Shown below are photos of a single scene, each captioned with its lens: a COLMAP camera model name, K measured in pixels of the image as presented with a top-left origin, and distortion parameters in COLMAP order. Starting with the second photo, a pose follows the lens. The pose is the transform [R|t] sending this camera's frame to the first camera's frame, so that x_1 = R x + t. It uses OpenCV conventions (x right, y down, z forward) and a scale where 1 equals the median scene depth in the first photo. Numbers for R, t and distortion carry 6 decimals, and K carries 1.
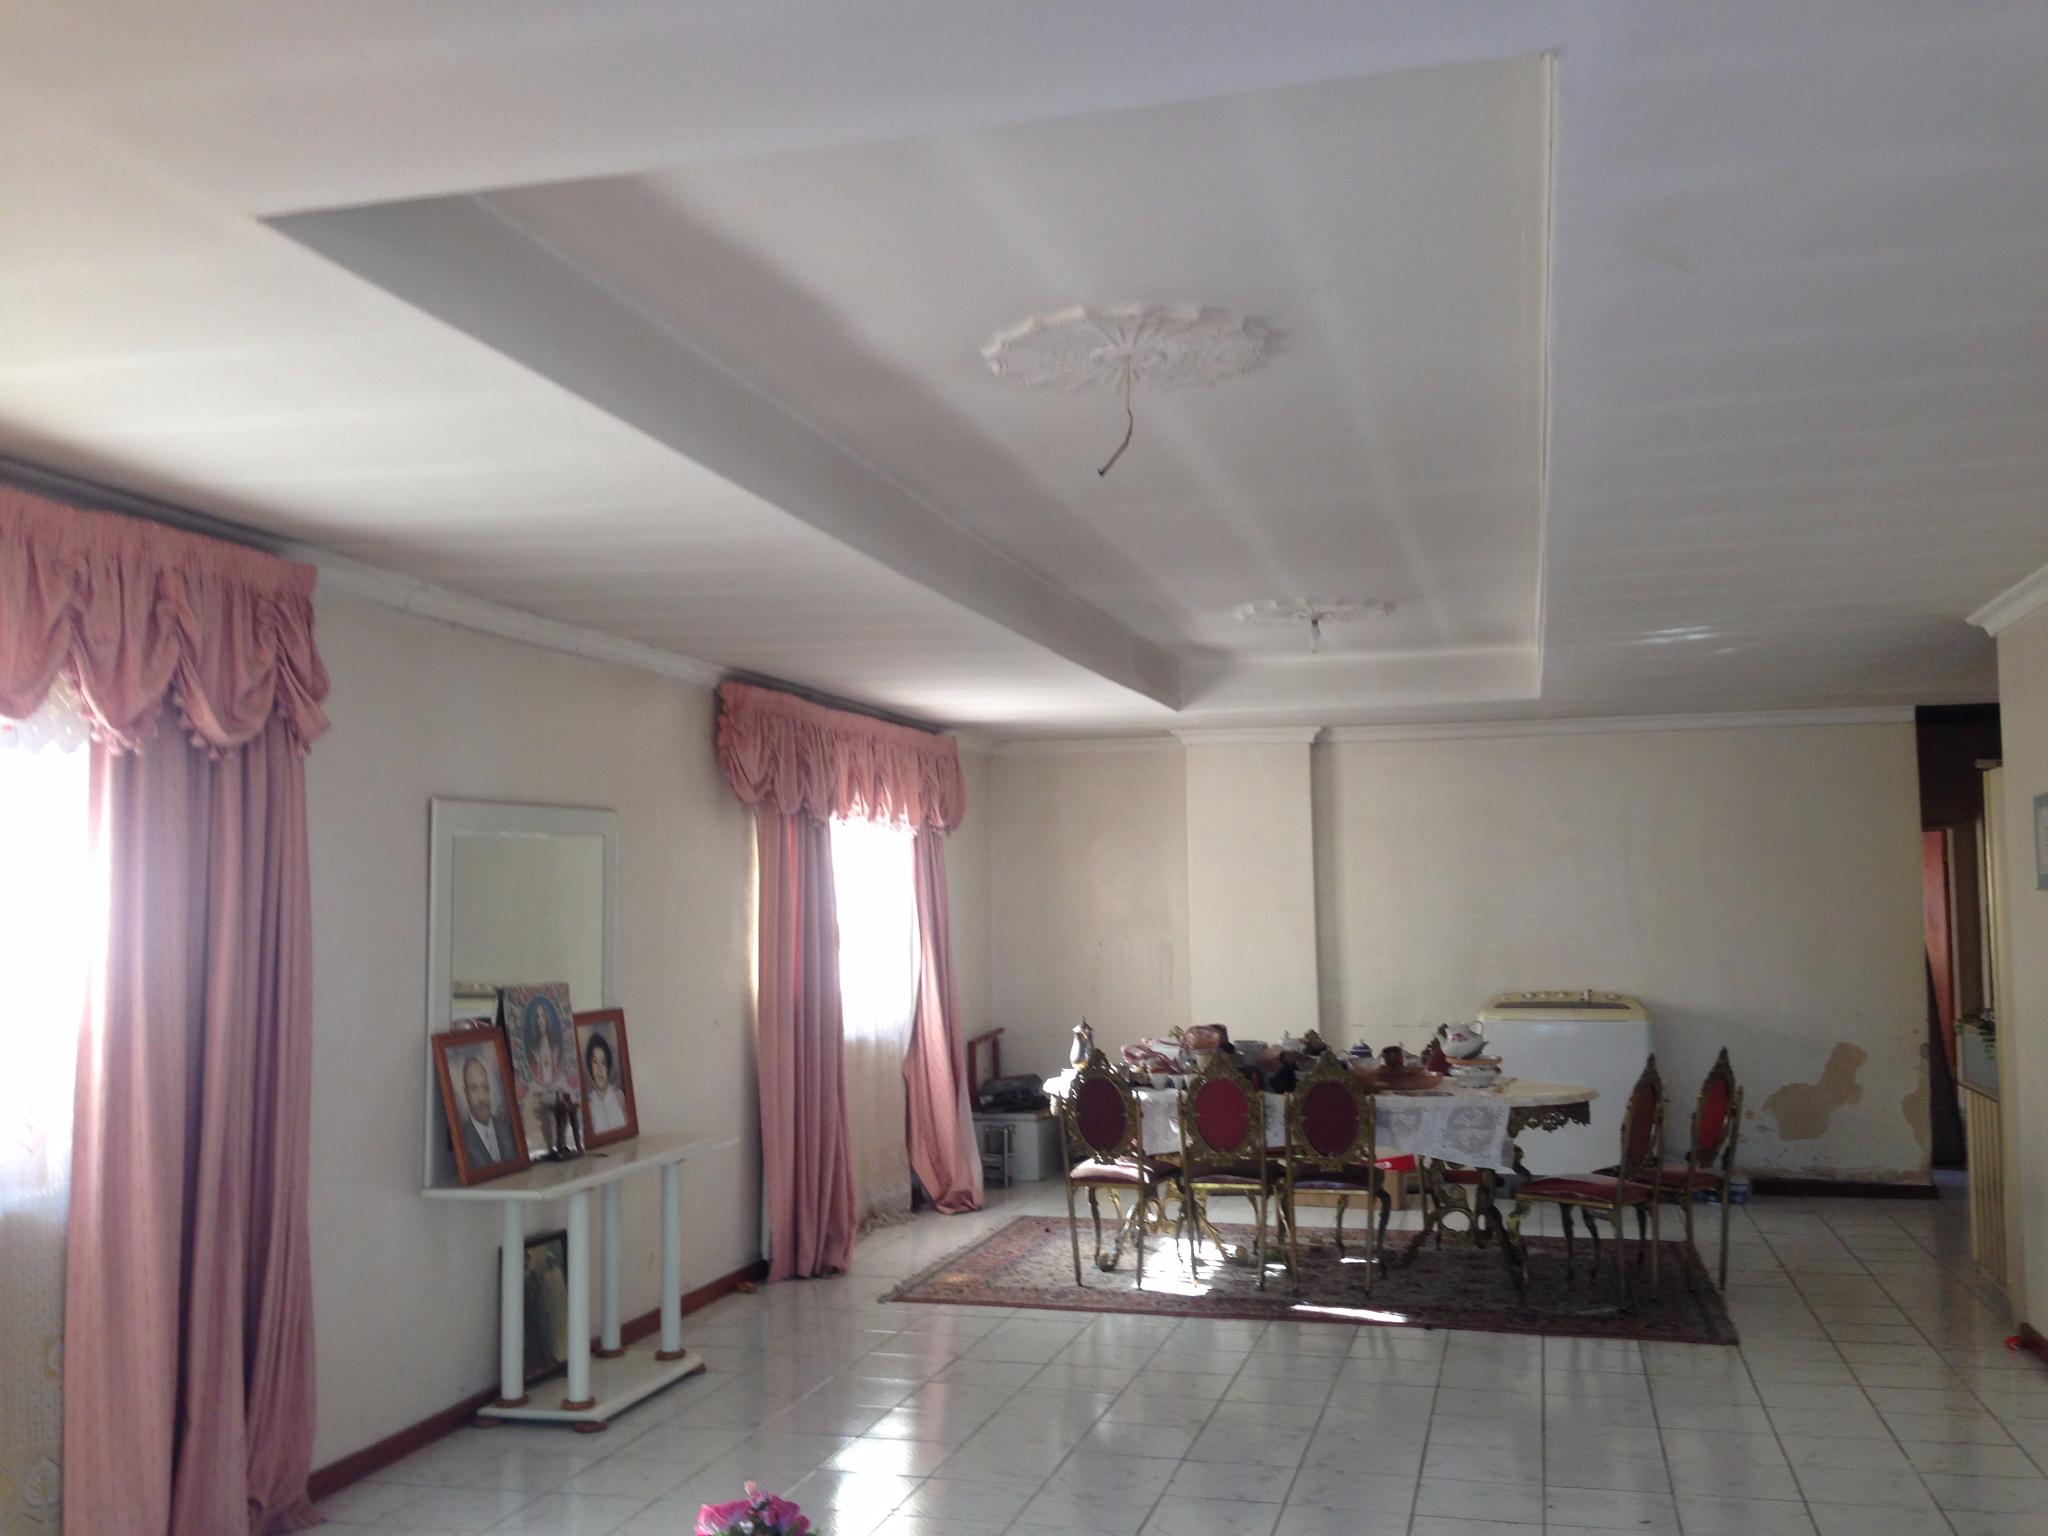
lens RADIAL K [[1866.0, 0, 1033.0], [0, 1866.0, 774.4], [0, 0, 1]] dist [0.104511, -0.146497]
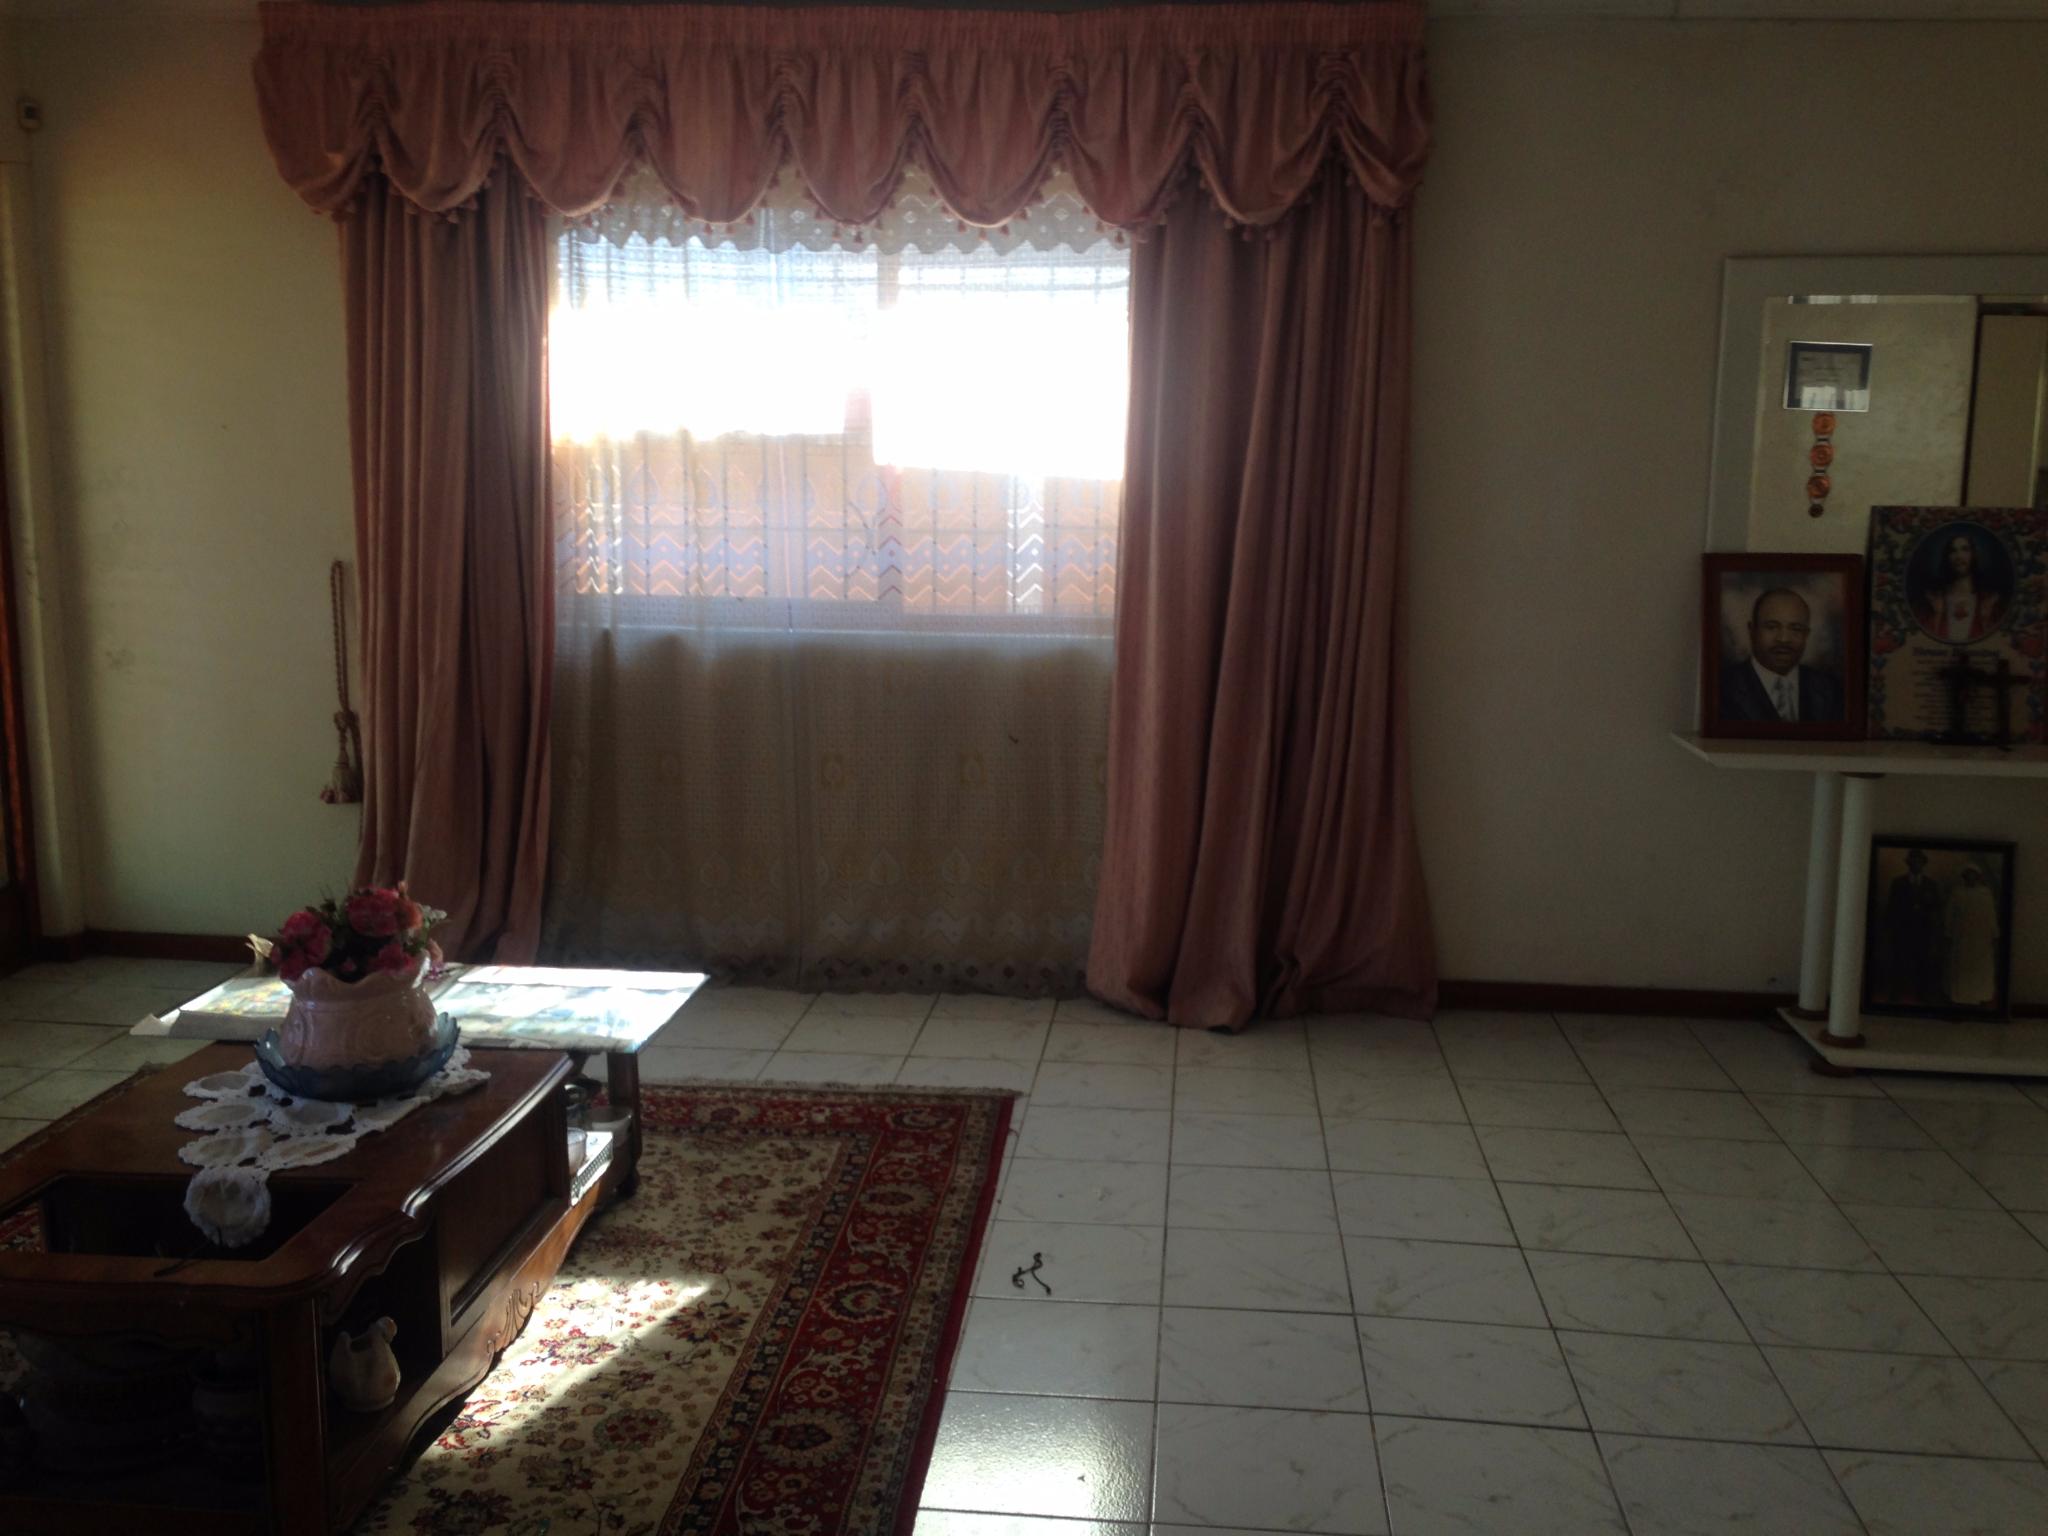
lens RADIAL K [[1866.0, 0, 1033.0], [0, 1866.0, 774.4], [0, 0, 1]] dist [0.104511, -0.146497]
pose [[0.159401, 0.177937, -0.971046, 0.445219], [0.051473, 0.980786, 0.188171, 0.059694], [0.985871, -0.079978, 0.147179, 0.558260]]
